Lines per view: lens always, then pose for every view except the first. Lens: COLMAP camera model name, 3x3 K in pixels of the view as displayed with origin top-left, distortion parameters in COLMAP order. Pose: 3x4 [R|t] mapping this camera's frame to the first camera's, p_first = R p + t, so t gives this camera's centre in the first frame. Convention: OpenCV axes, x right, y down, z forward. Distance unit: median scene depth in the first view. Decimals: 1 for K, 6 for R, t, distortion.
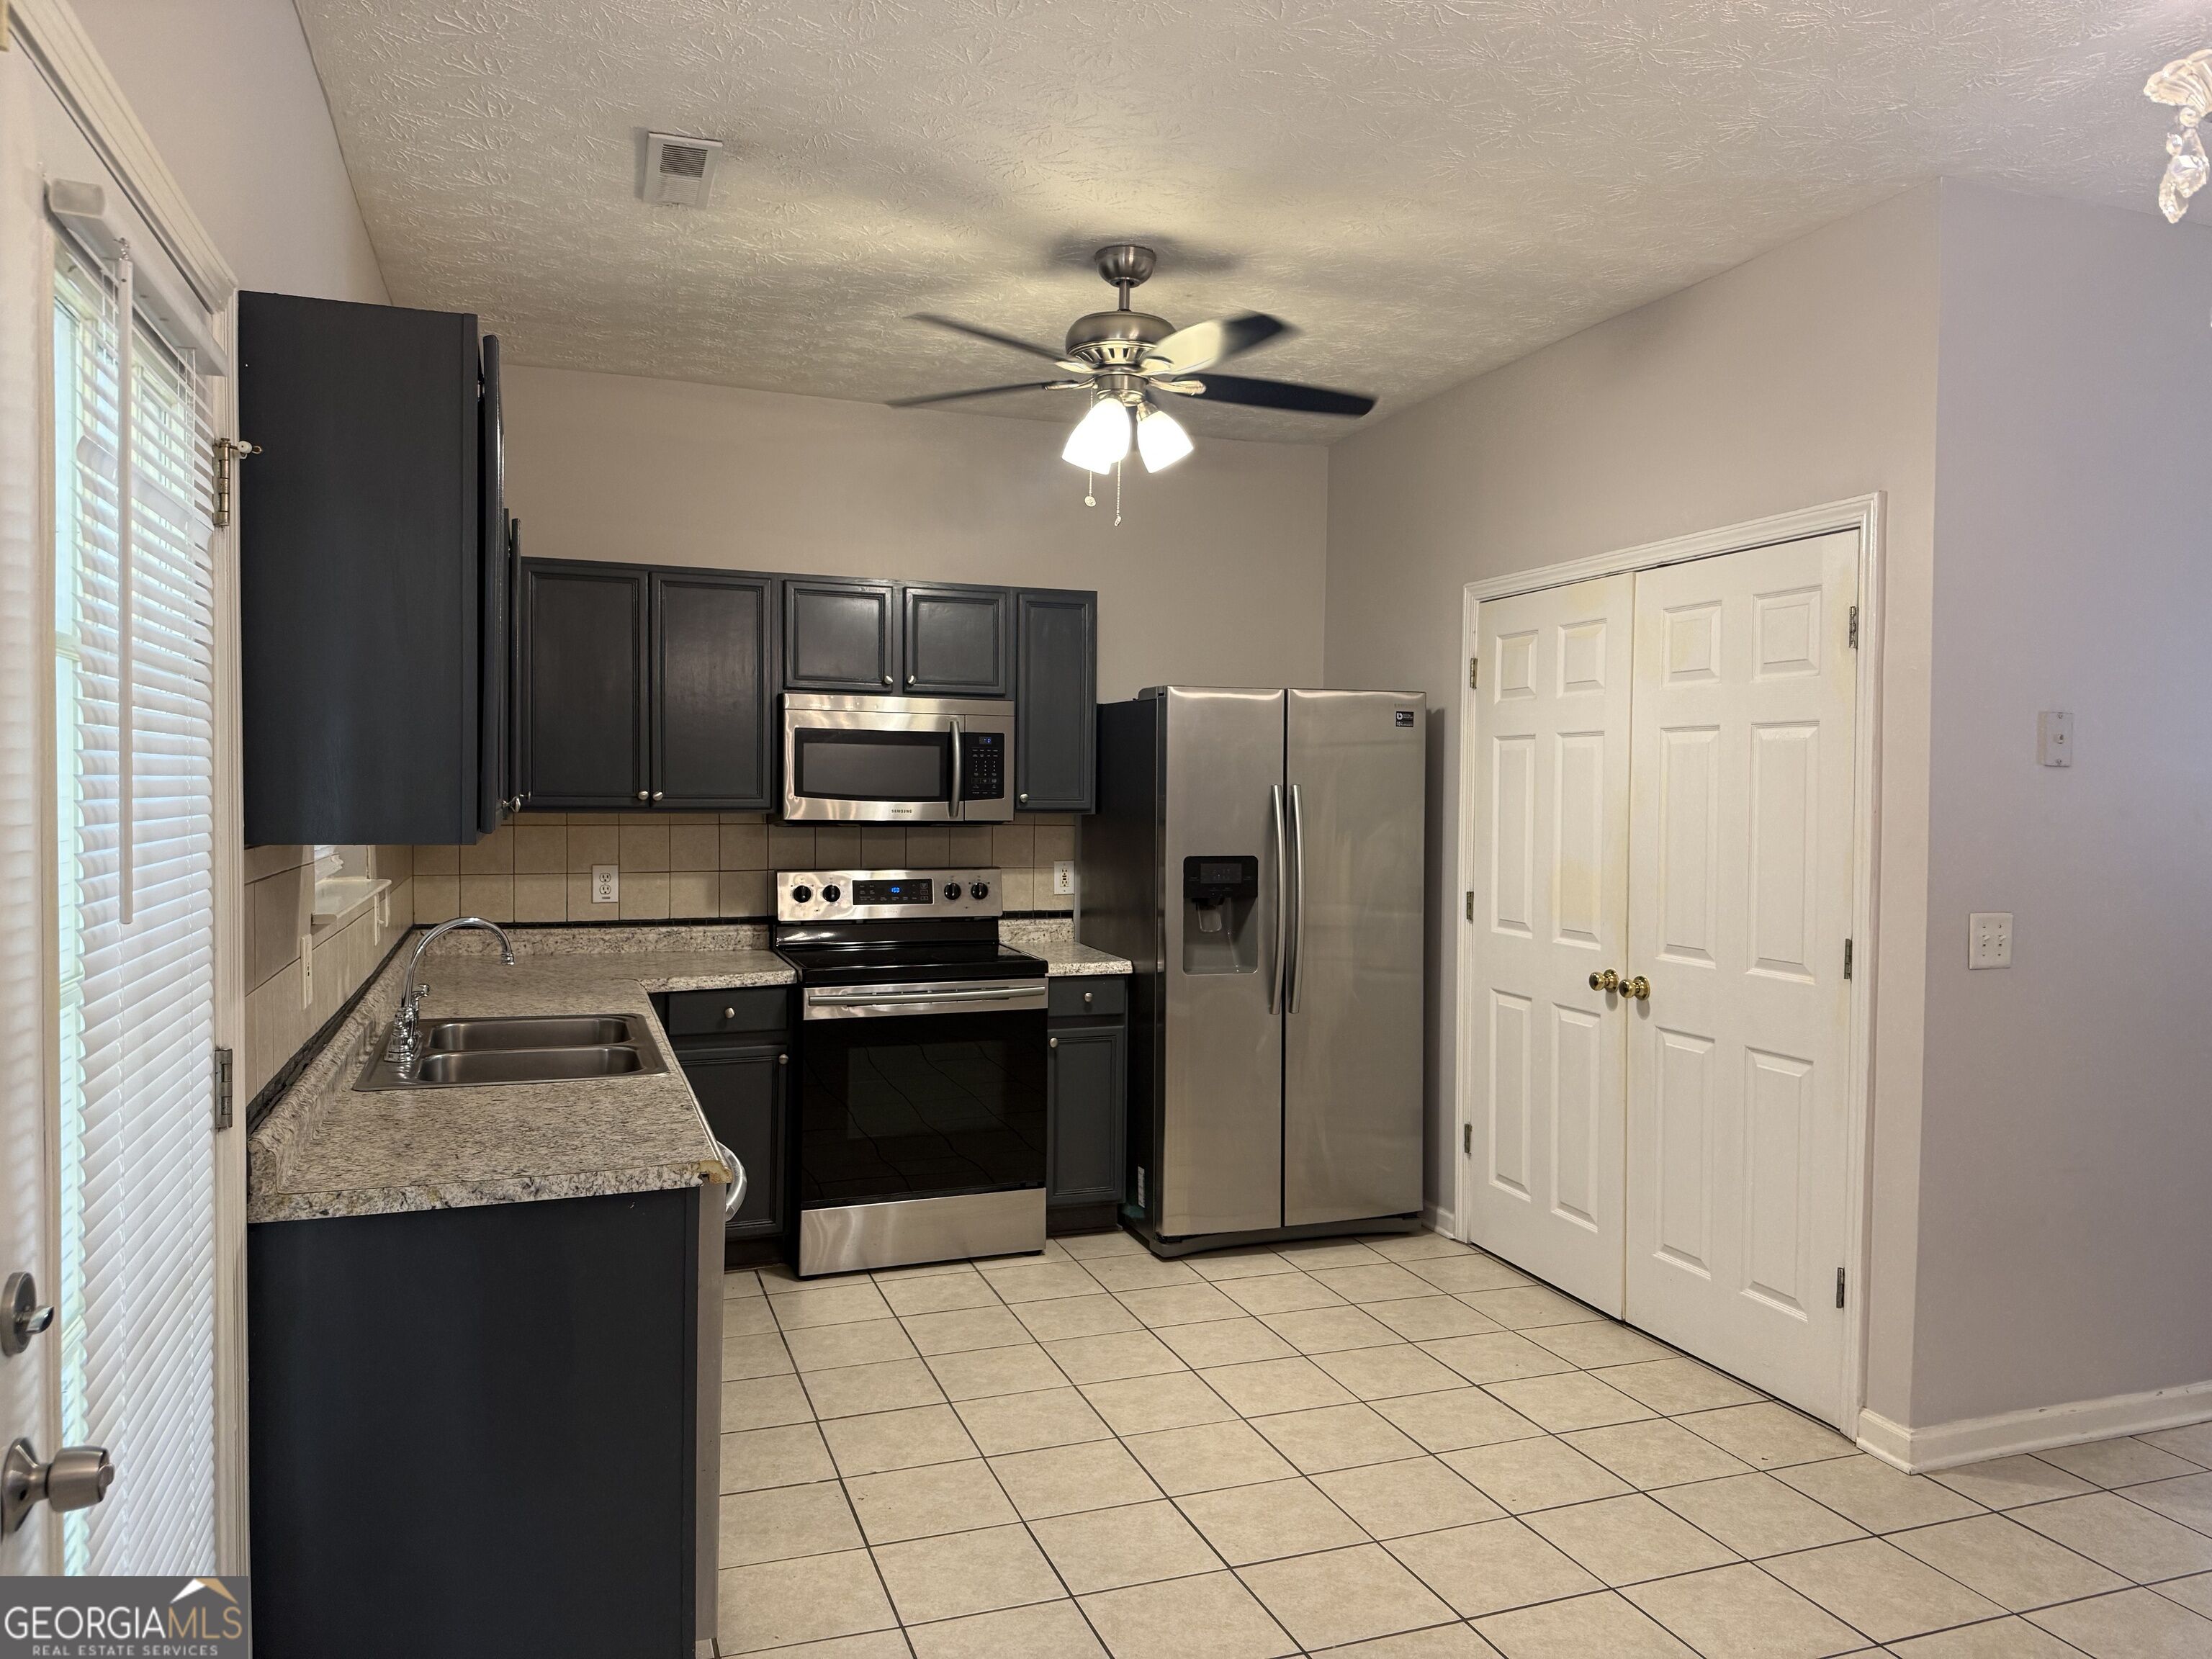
lens RADIAL K [[1571.5, 0, 1106.0], [0, 1571.5, 829.5], [0, 0, 1]] dist [0.138254, -0.247816]
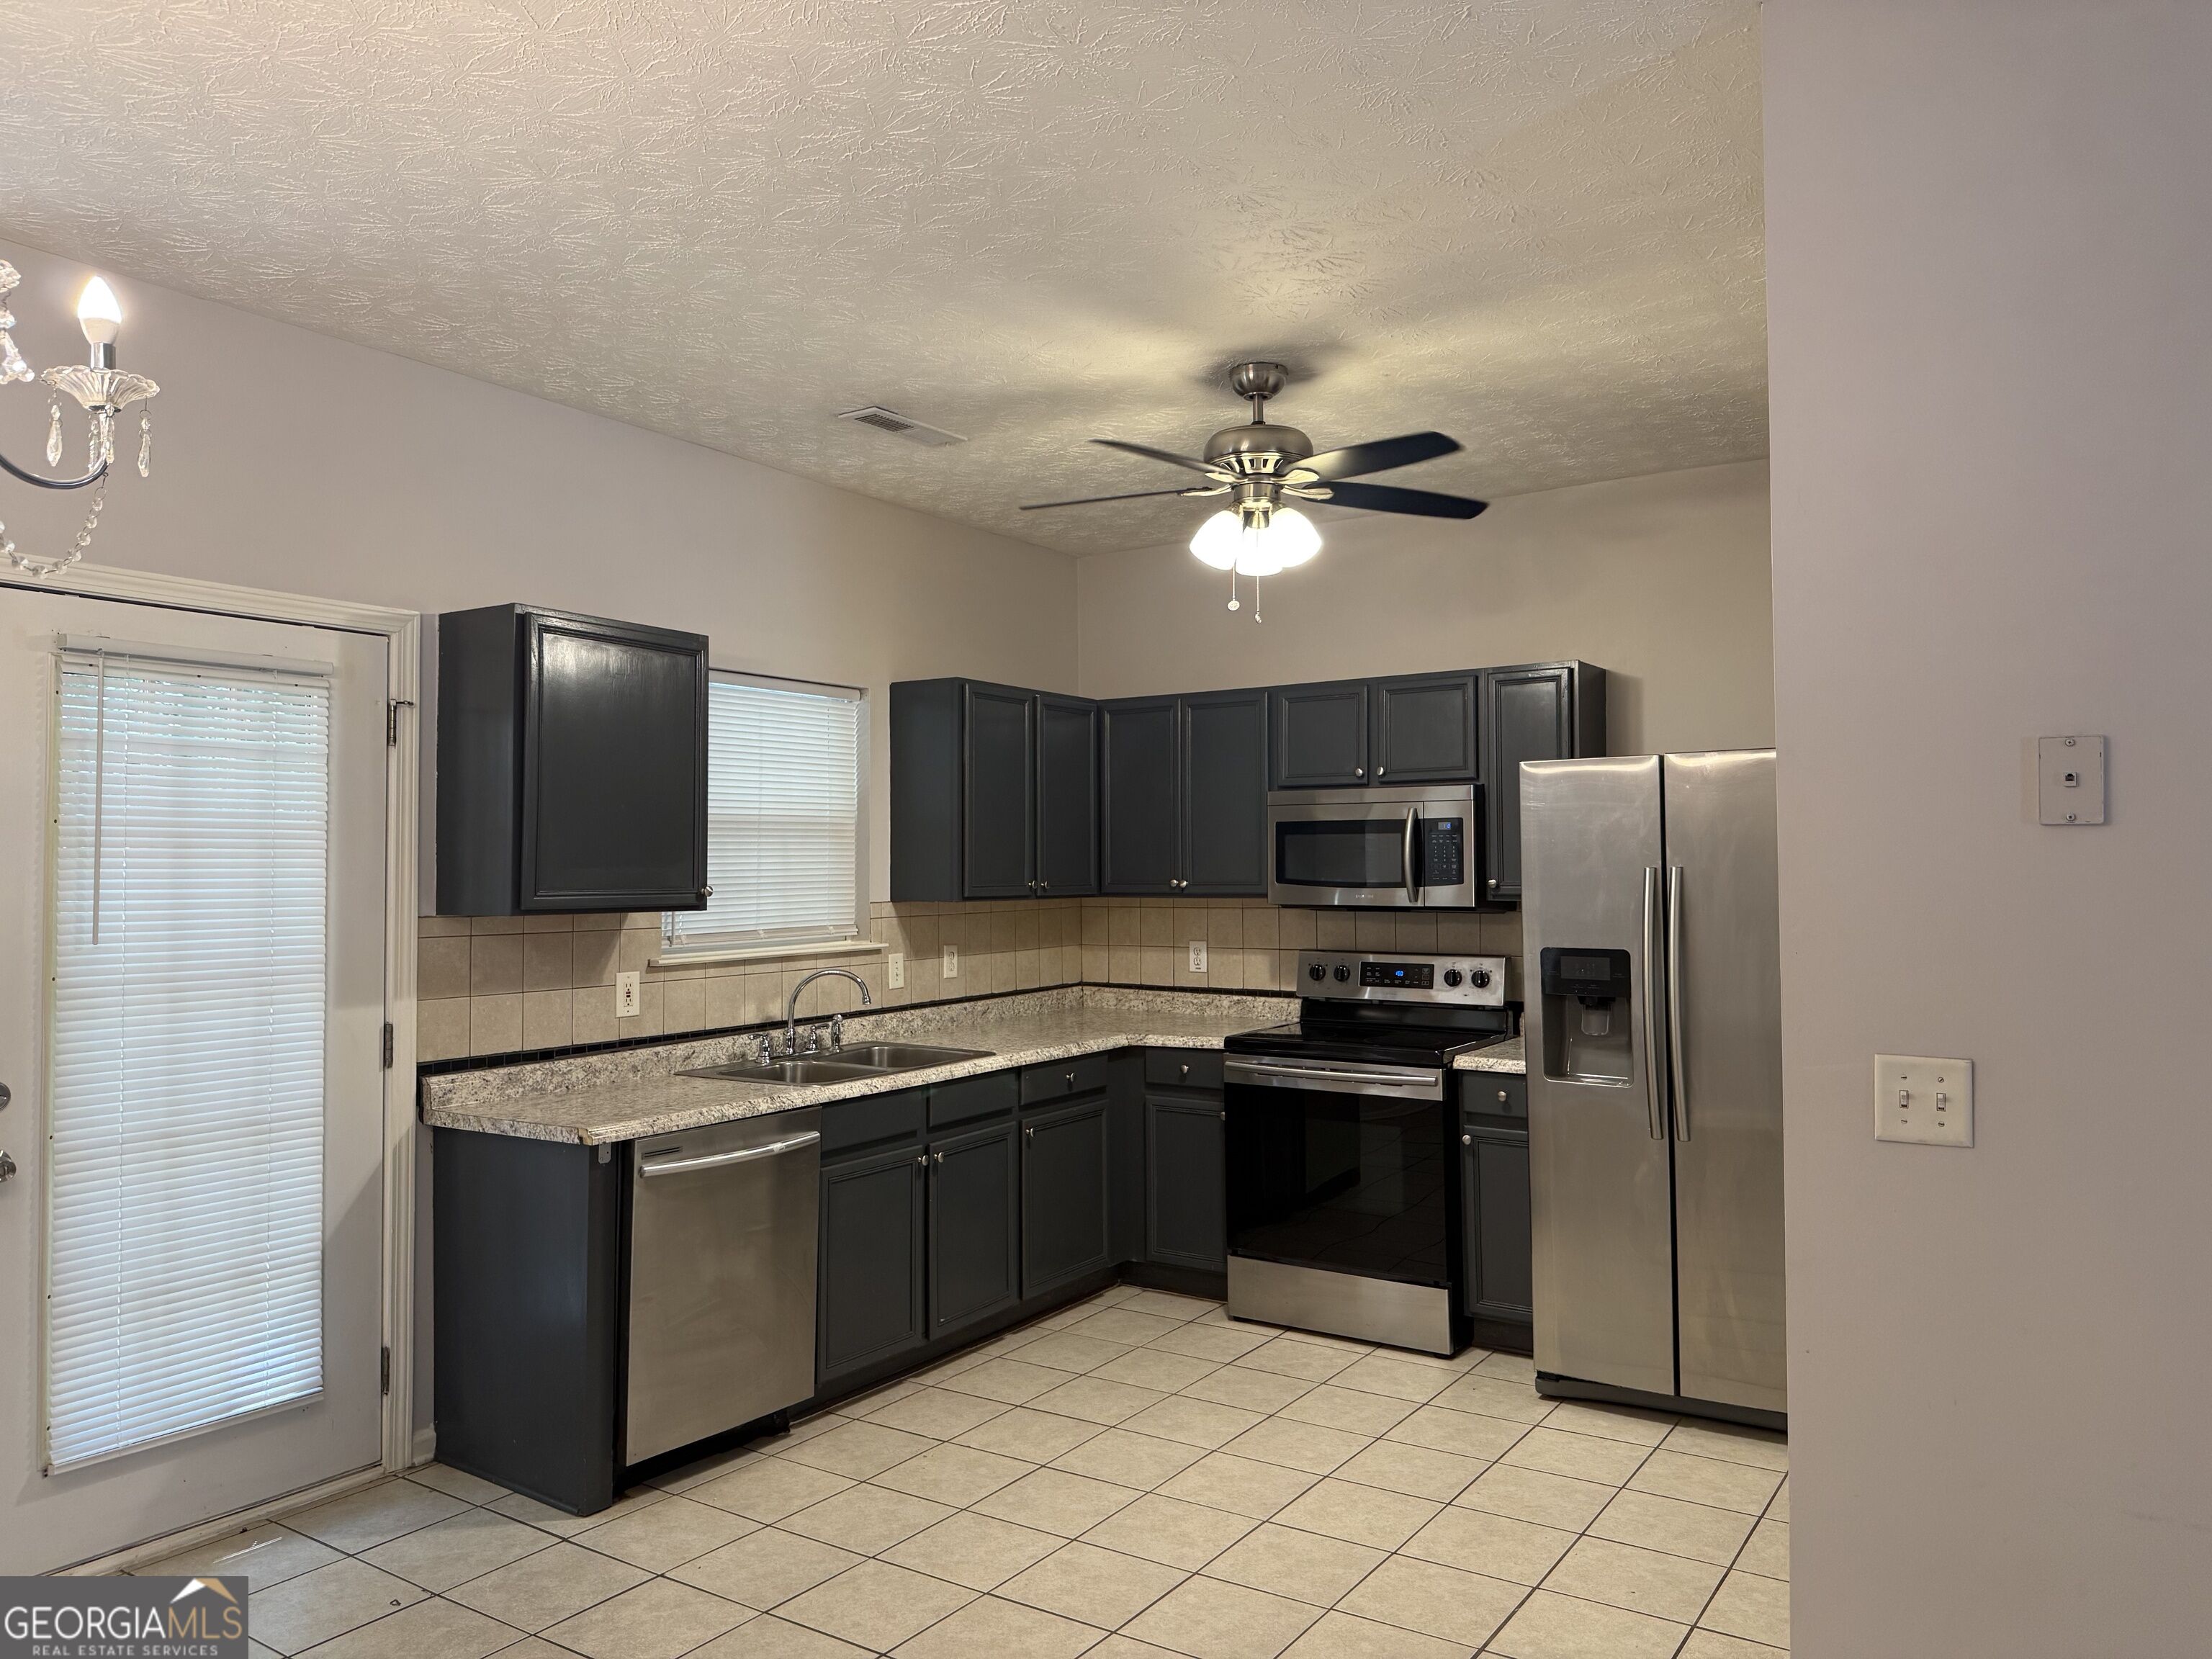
lens RADIAL K [[1580.5, 0, 1115.2], [0, 1580.5, 822.5], [0, 0, 1]] dist [0.159966, -0.281804]
pose [[0.592469, -0.035299, -0.804820, 0.651742], [-0.011685, 0.998558, -0.052399, -0.003852], [0.805509, 0.040449, 0.591202, 0.251073]]
